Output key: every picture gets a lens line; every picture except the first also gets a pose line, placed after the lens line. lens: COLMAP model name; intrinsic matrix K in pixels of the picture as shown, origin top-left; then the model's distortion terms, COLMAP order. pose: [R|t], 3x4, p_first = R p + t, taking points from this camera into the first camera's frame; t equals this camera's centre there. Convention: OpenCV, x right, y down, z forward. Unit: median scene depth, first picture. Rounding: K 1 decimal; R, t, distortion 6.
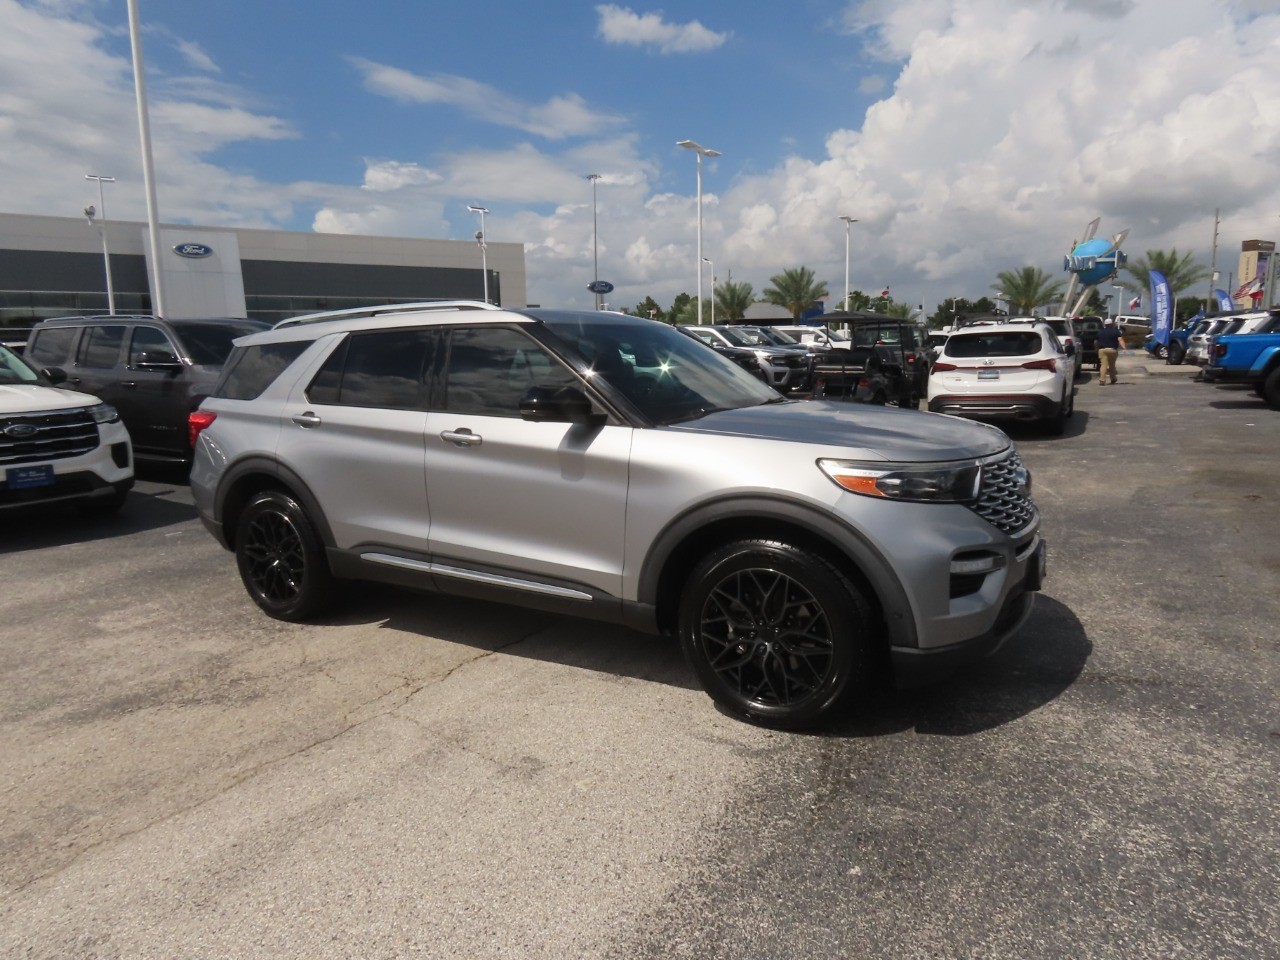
lens RADIAL K [[814.1, 0, 642.9], [0, 814.1, 483.8], [0, 0, 1]] dist [-0.003530, -0.000648]
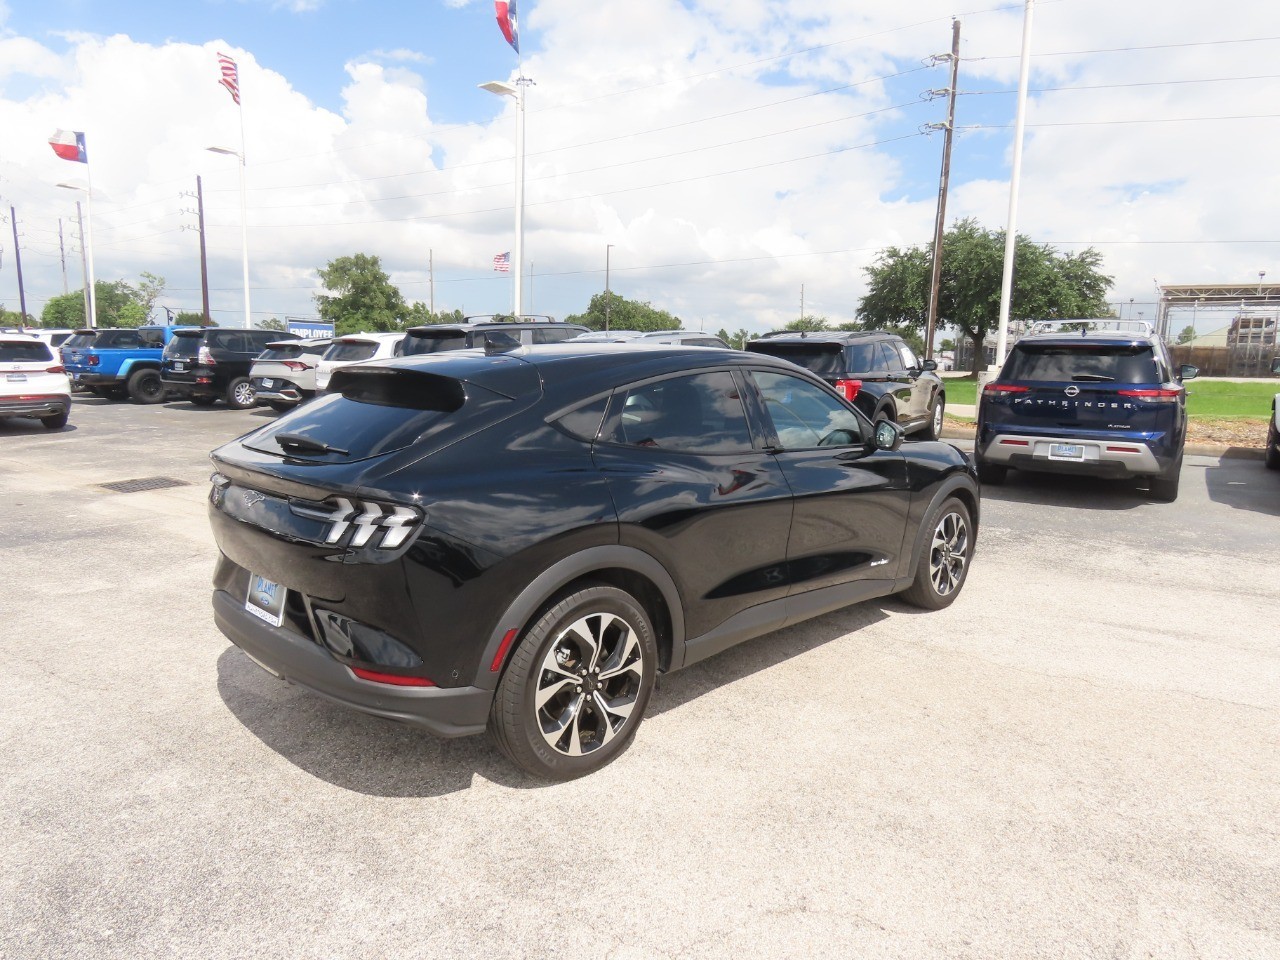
lens RADIAL K [[814.1, 0, 642.9], [0, 814.1, 483.8], [0, 0, 1]] dist [-0.003530, -0.000648]
pose [[0.066608, -0.130606, 0.989194, -1.976704], [0.141904, 0.982559, 0.120175, 0.003373], [-0.987637, 0.132366, 0.083980, 0.140008]]
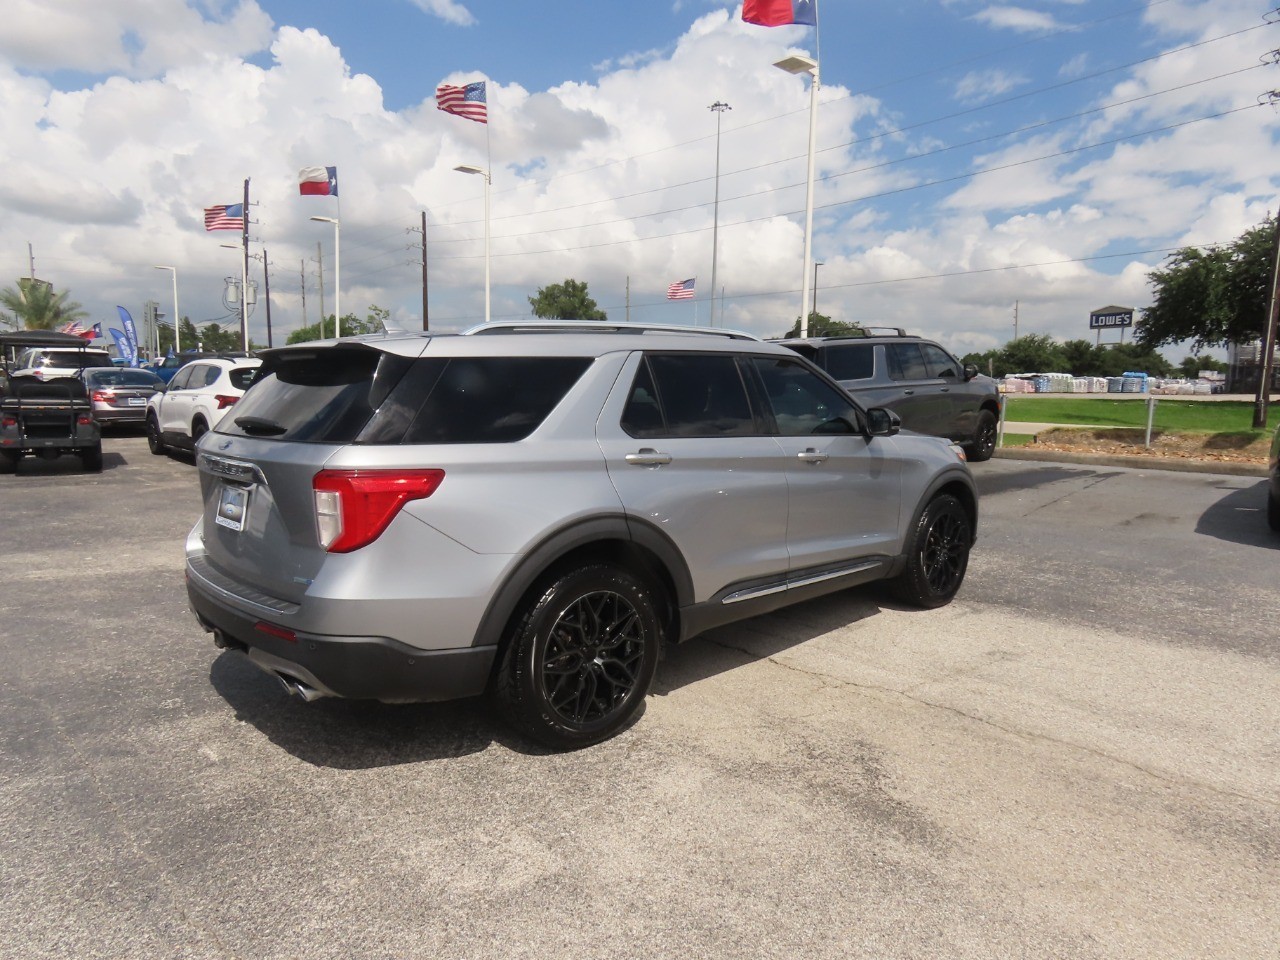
lens RADIAL K [[814.1, 0, 642.9], [0, 814.1, 483.8], [0, 0, 1]] dist [-0.003530, -0.000648]
pose [[0.275219, -0.097676, 0.956407, -1.290806], [0.140047, 0.988287, 0.060631, -0.113536], [-0.951126, 0.117255, 0.285675, 0.858734]]
